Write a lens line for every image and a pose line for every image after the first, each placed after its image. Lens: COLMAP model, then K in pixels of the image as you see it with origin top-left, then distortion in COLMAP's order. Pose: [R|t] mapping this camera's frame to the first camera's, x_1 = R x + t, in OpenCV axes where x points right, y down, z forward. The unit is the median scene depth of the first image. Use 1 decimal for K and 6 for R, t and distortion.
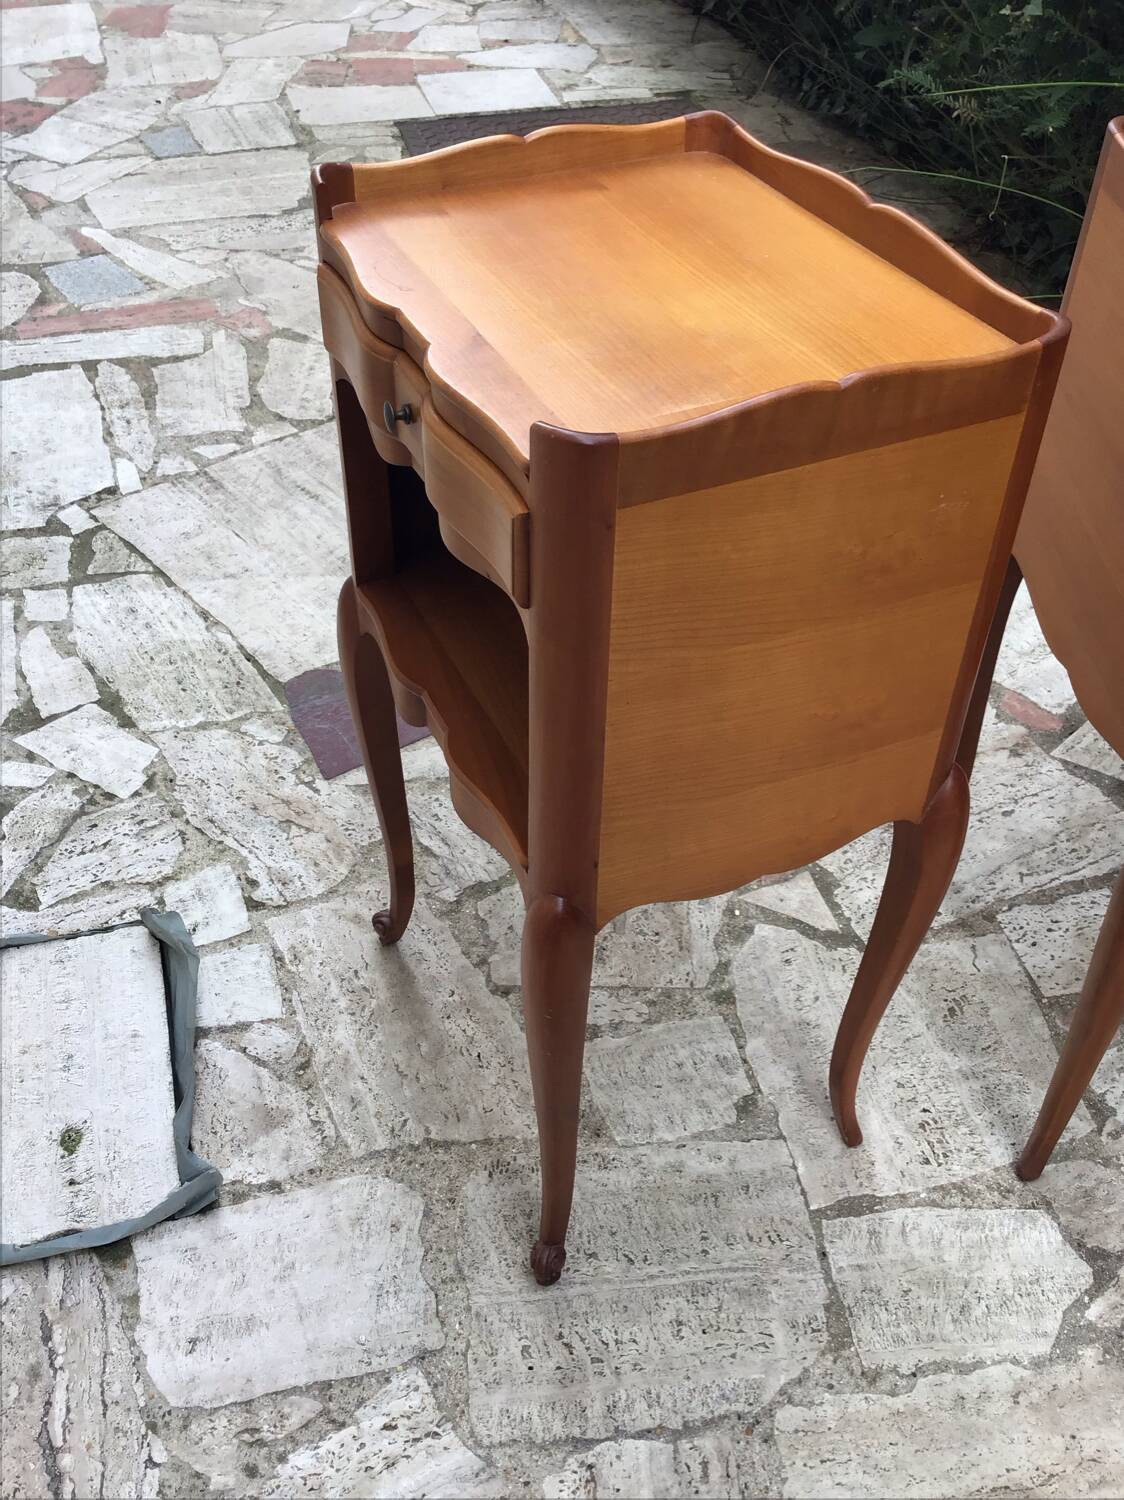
lens RADIAL K [[1356.5, 0, 552.7], [0, 1356.5, 798.5], [0, 0, 1]] dist [0.103087, -0.203394]
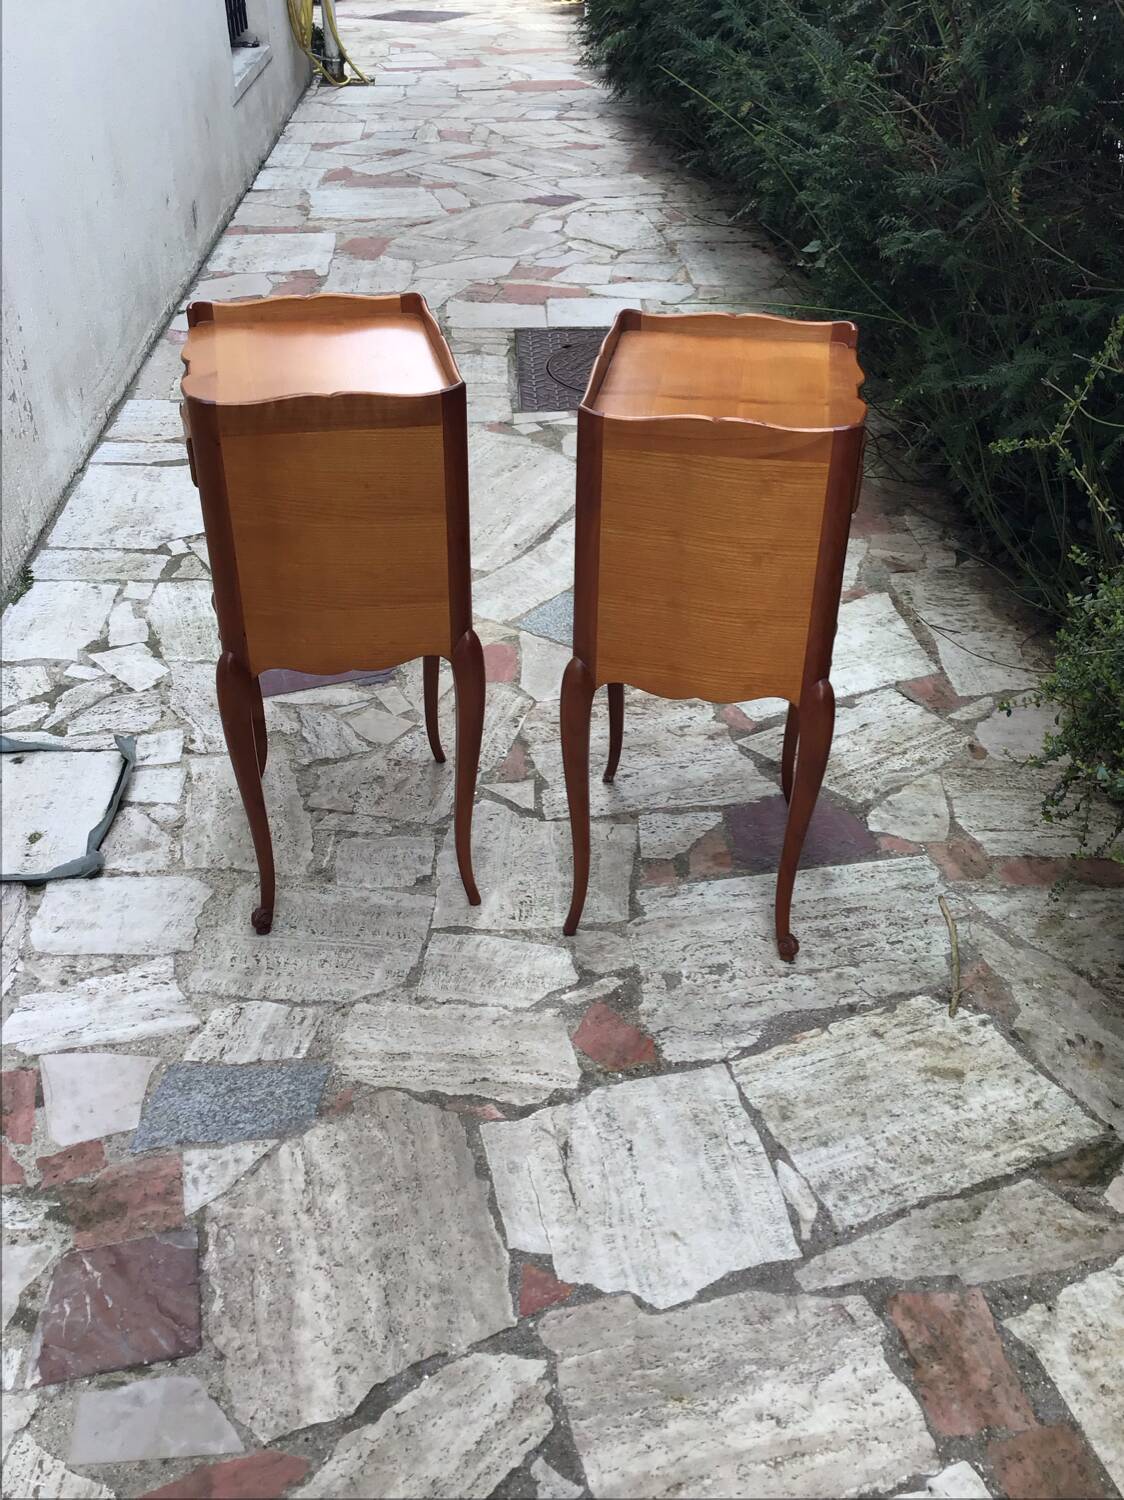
lens RADIAL K [[1356.5, 0, 557.2], [0, 1356.5, 808.8], [0, 0, 1]] dist [0.103087, -0.203394]
pose [[0.975080, 0.127141, -0.181809, 0.523733], [-0.151385, 0.980369, -0.126329, 0.290851], [0.162179, 0.150704, 0.975185, -0.506895]]
